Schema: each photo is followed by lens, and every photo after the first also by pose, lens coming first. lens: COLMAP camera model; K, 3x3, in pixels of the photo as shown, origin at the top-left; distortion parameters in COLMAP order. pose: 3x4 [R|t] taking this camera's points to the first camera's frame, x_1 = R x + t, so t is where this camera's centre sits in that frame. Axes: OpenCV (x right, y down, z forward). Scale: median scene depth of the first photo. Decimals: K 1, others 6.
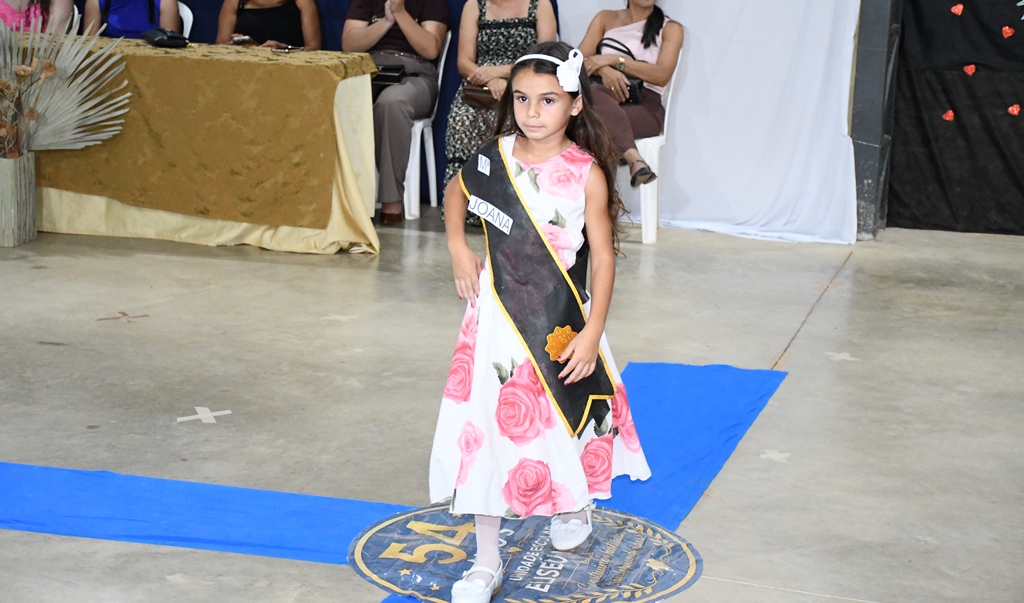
lens RADIAL K [[2096.4, 0, 509.2], [0, 2096.4, 266.9], [0, 0, 1]] dist [0.413275, 0.547920]
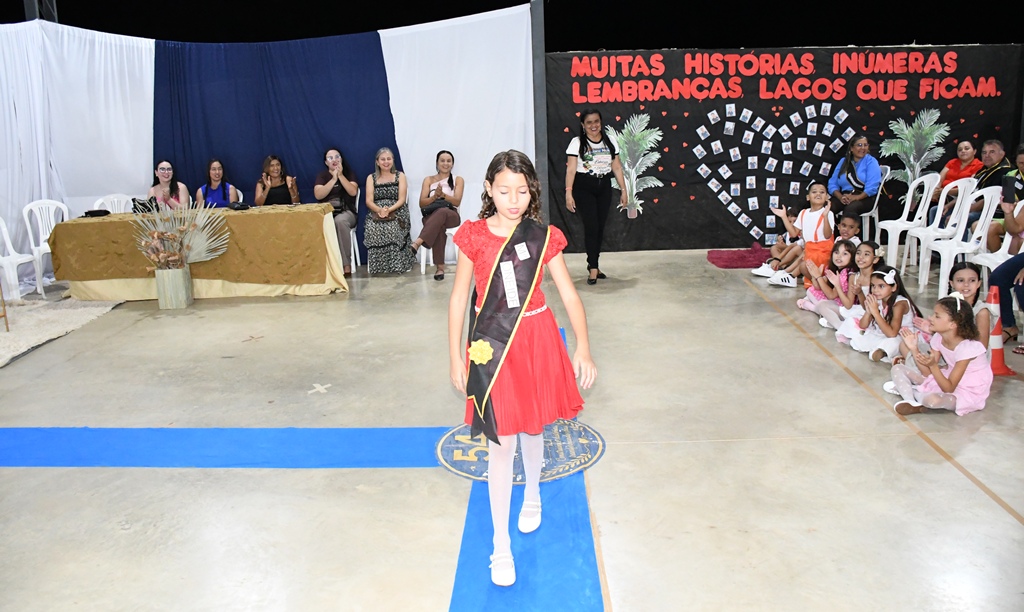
lens RADIAL K [[796.4, 0, 512.0], [0, 796.4, 274.8], [0, 0, 1]] dist [-0.156644, 0.109898]
pose [[0.964828, -0.113459, 0.237136, -0.092095], [0.109539, 0.993539, 0.029688, -0.030014], [-0.238972, -0.002668, 0.971023, 0.142717]]
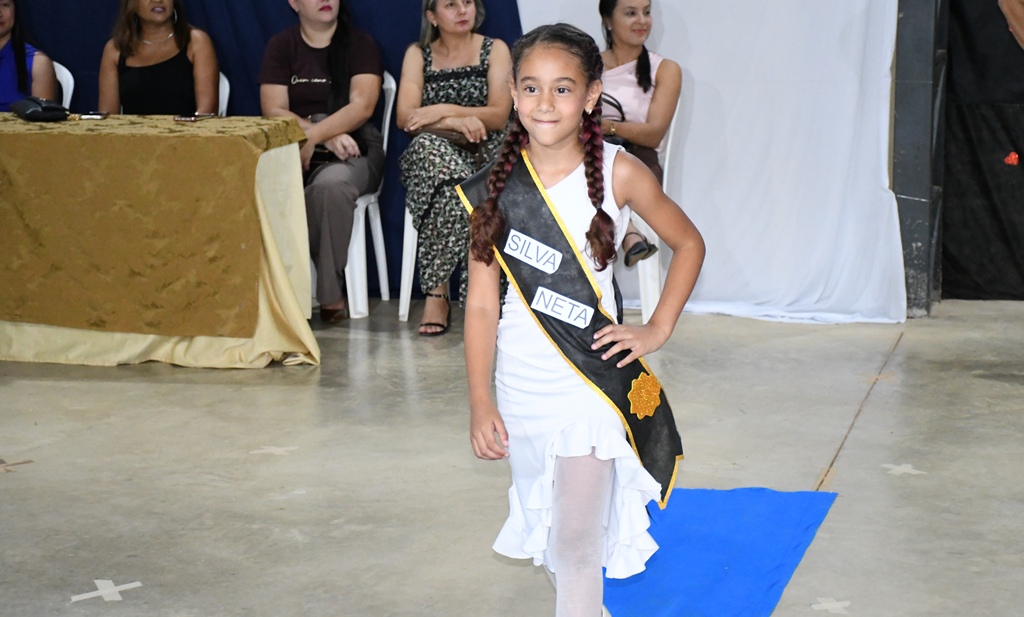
lens RADIAL K [[2502.9, 0, 512.1], [0, 2502.9, 320.9], [0, 0, 1]] dist [0.566038, 1.091135]
pose [[0.998651, -0.049797, 0.014739, -0.001655], [0.049971, 0.998682, -0.011733, -0.008008], [-0.014135, 0.012453, 0.999823, 0.032236]]
